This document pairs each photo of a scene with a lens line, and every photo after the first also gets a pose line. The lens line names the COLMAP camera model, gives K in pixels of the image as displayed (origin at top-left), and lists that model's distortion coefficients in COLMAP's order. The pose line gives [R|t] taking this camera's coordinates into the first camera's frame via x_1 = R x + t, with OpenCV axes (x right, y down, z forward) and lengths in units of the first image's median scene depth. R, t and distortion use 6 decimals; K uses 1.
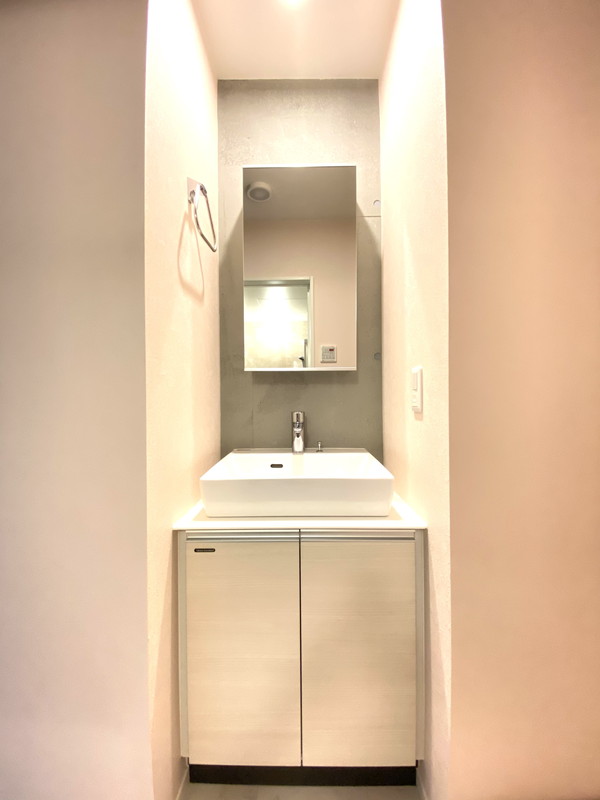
lens RADIAL K [[323.4, 0, 303.6], [0, 323.4, 398.5], [0, 0, 1]] dist [-0.024635, -0.000669]
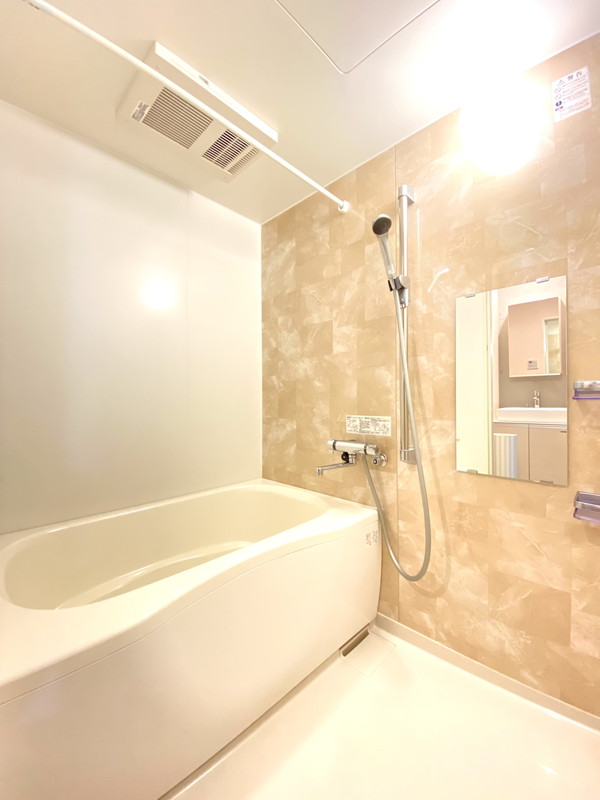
lens RADIAL K [[323.4, 0, 303.6], [0, 323.4, 398.5], [0, 0, 1]] dist [-0.024635, -0.000669]
pose [[0.734385, 0.009040, -0.678673, 0.356293], [-0.006848, 0.999959, 0.005910, 0.093764], [0.678699, 0.000307, 0.734417, -2.080797]]
